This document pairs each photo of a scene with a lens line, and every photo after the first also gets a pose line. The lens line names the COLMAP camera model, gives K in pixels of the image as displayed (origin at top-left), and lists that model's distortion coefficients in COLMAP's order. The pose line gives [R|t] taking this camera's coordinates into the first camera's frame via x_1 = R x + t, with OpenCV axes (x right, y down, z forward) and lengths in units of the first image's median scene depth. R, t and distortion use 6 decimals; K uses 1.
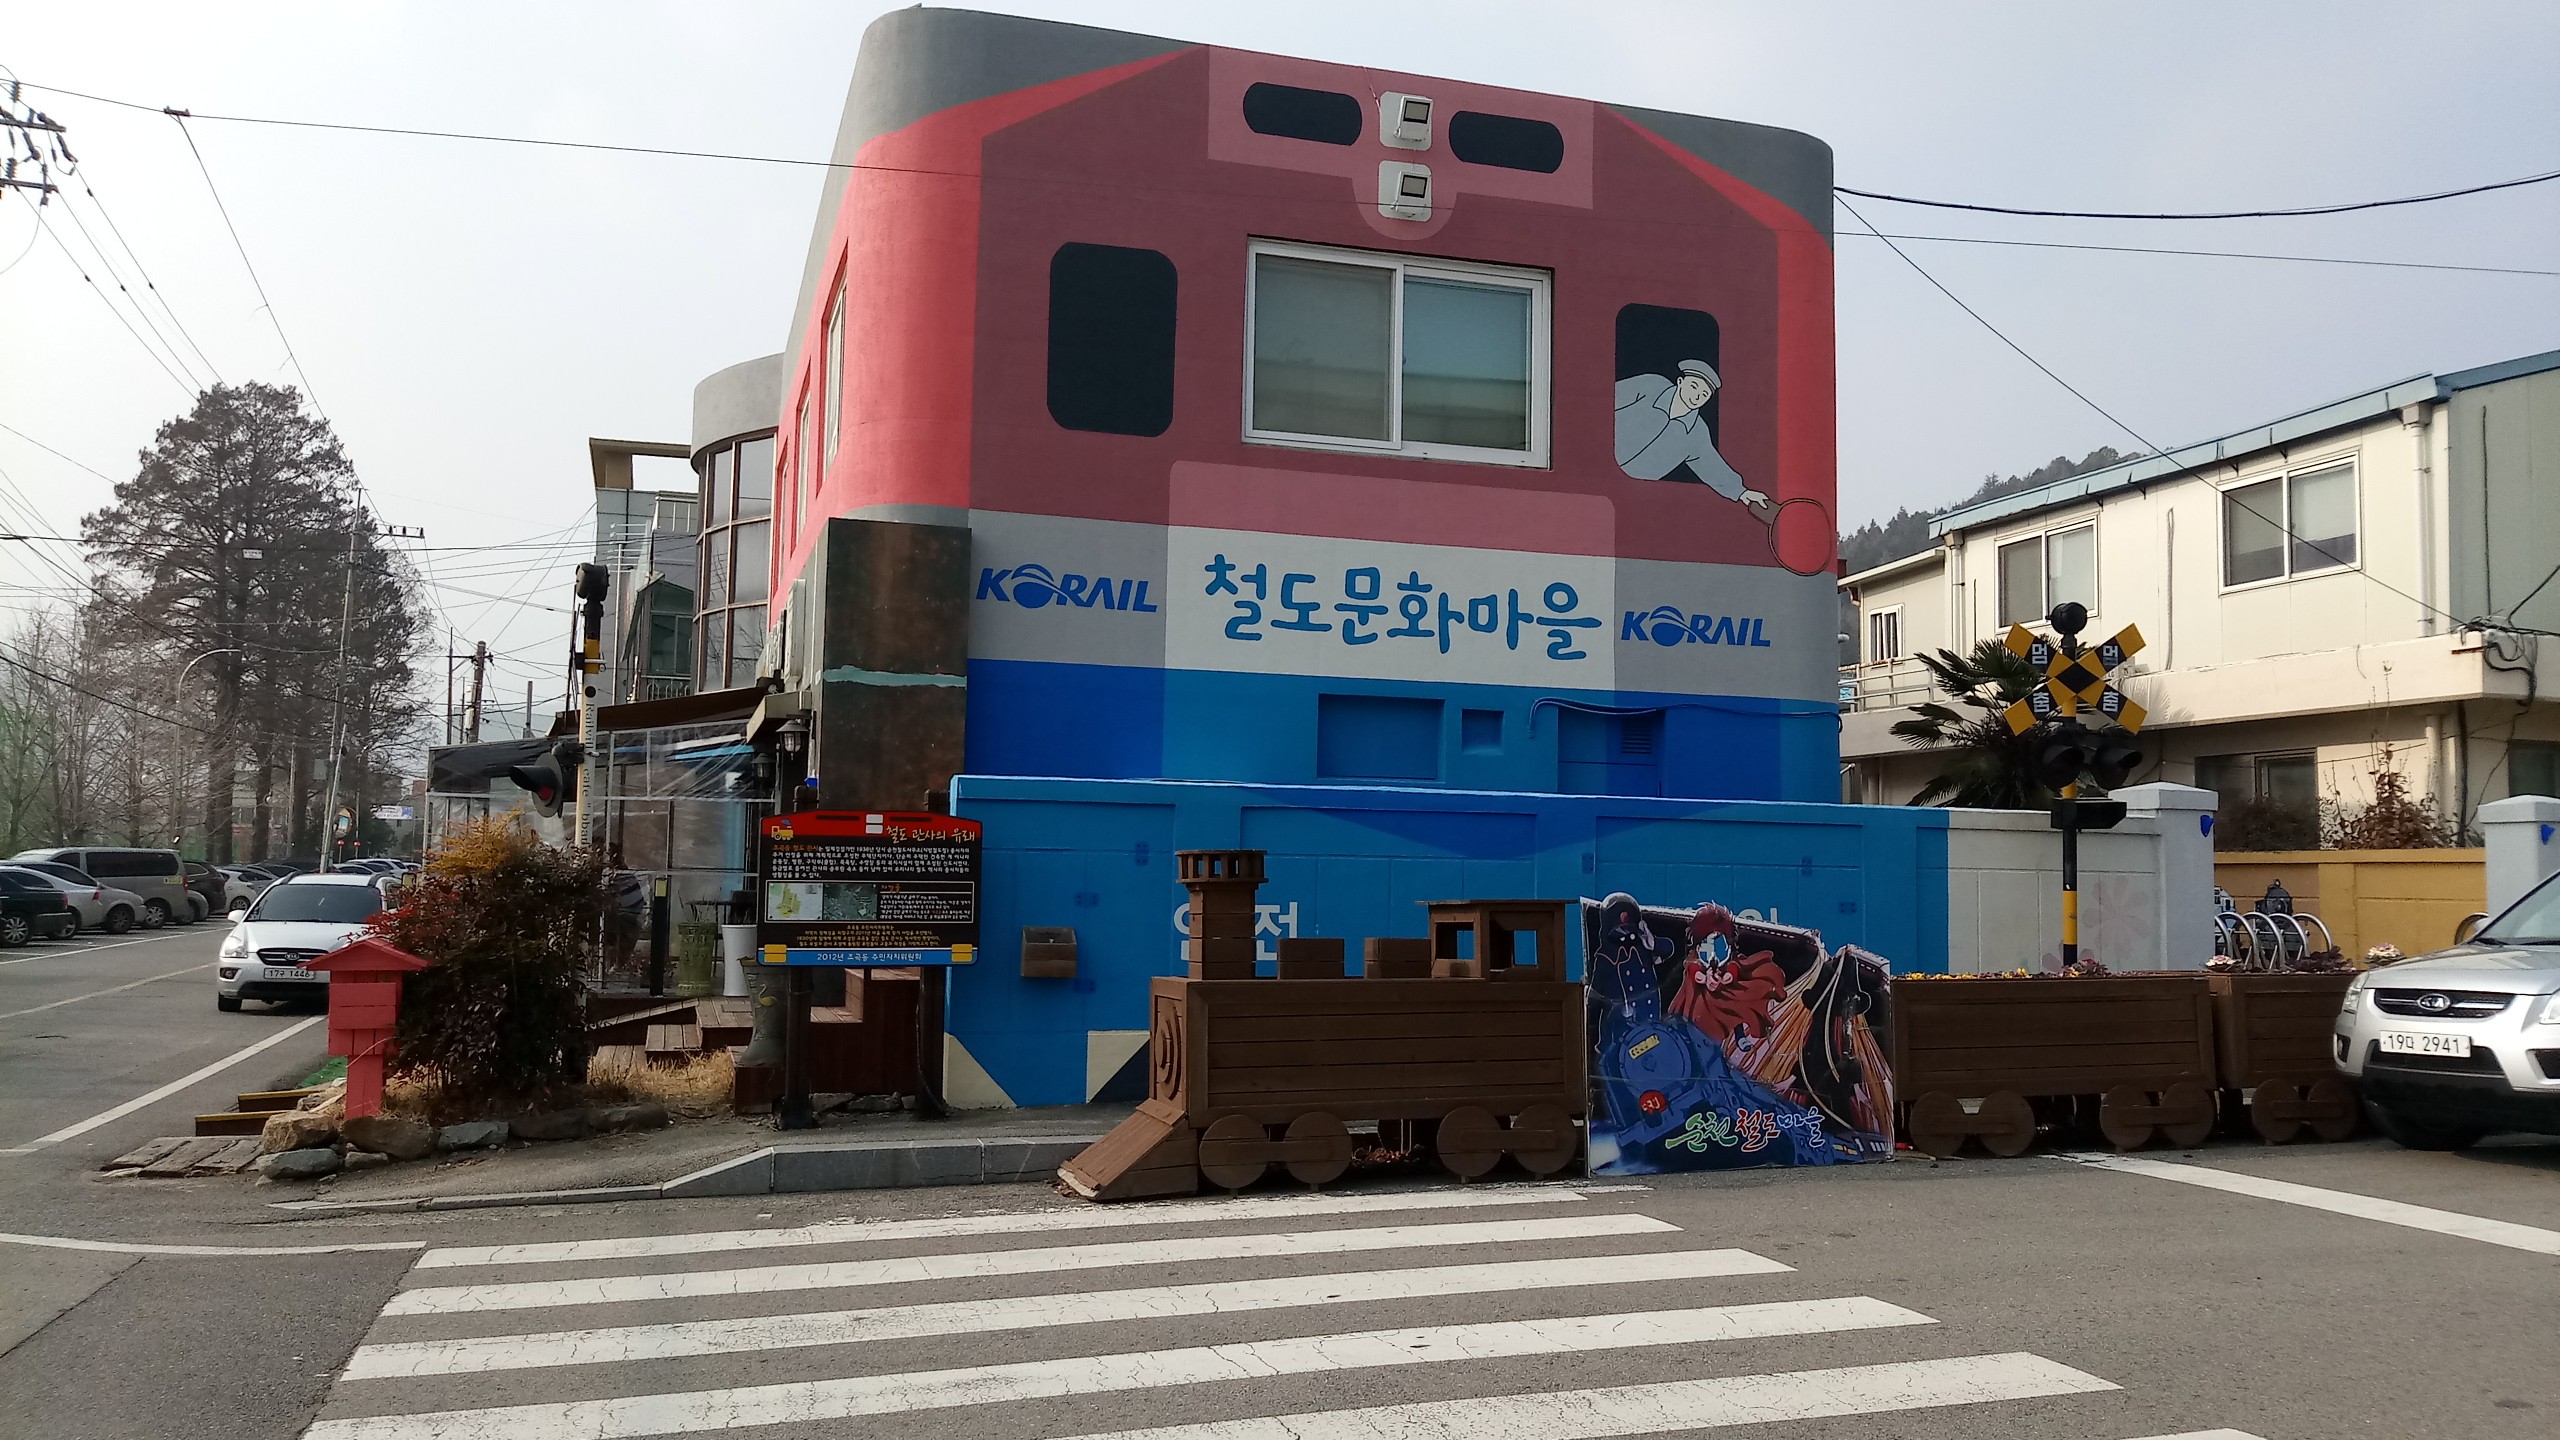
lens RADIAL K [[2019.5, 0, 1314.5], [0, 2019.5, 755.9], [0, 0, 1]] dist [0.036903, -0.089986]
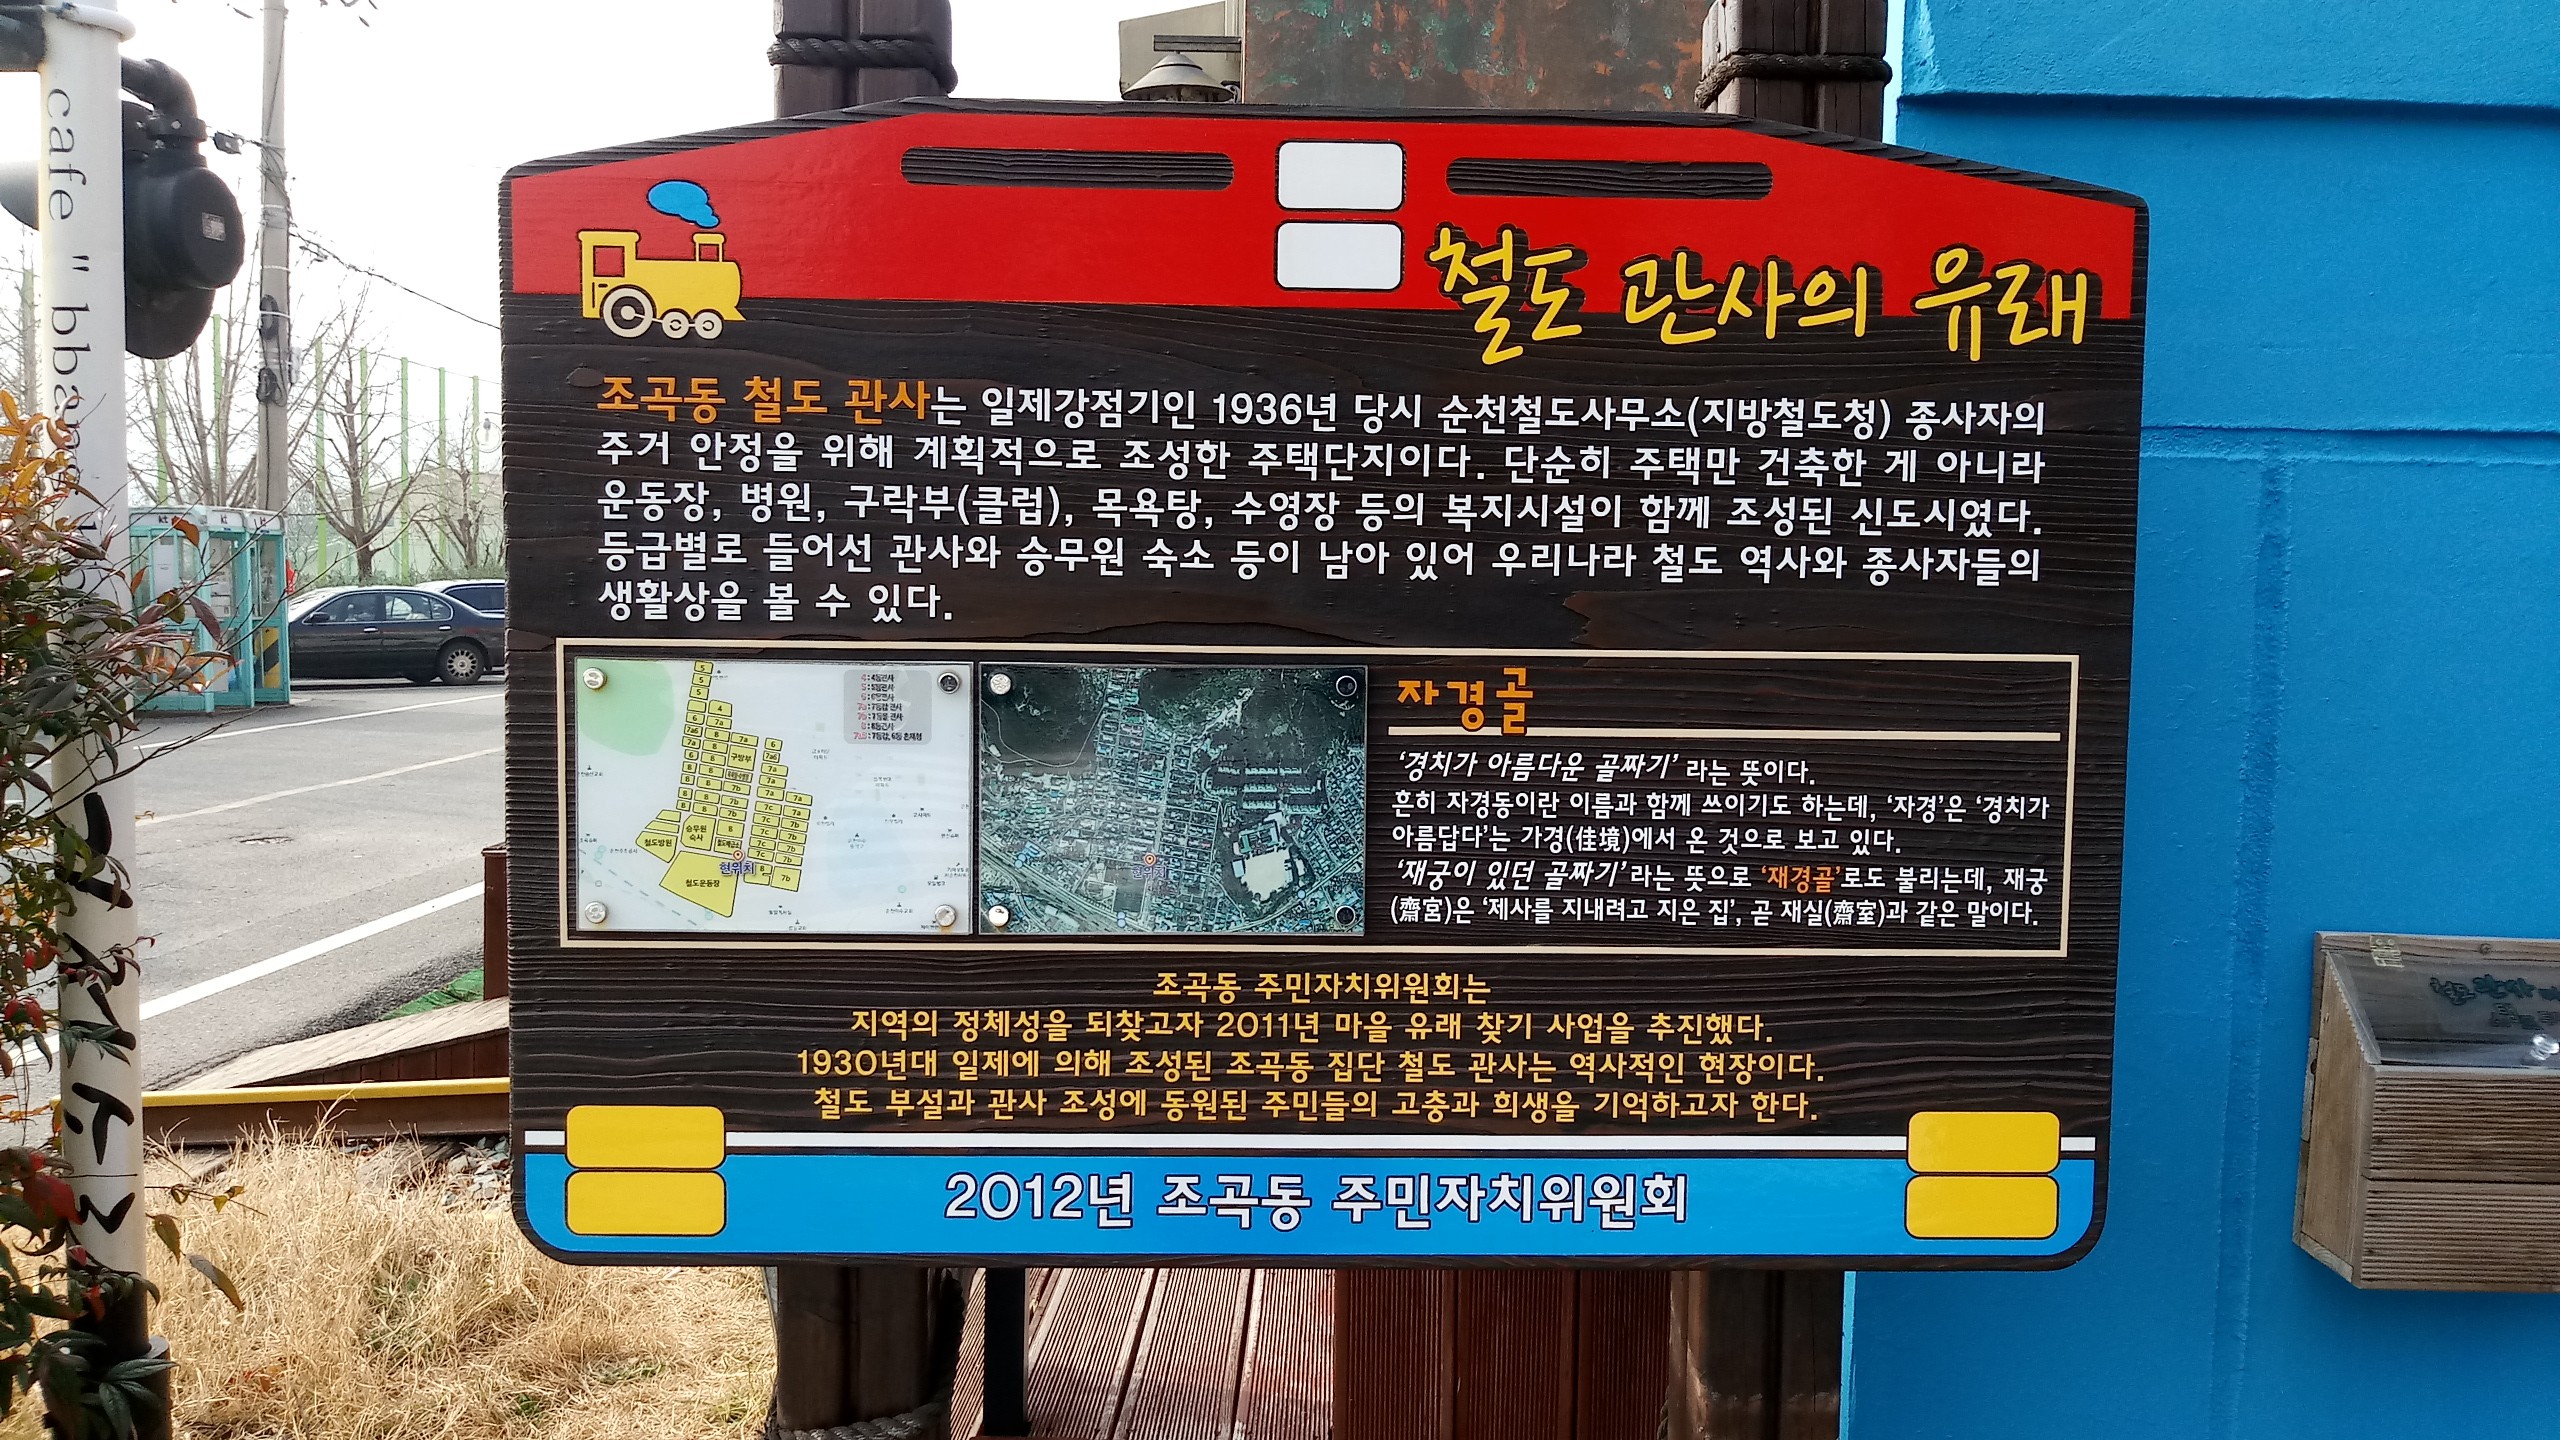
lens RADIAL K [[2019.5, 0, 1314.5], [0, 2019.5, 755.9], [0, 0, 1]] dist [0.036903, -0.089986]
pose [[0.949621, 0.025465, -0.312365, -0.176675], [0.017359, 0.990890, 0.133551, 0.050858], [0.312920, -0.132245, 0.940528, 0.868802]]
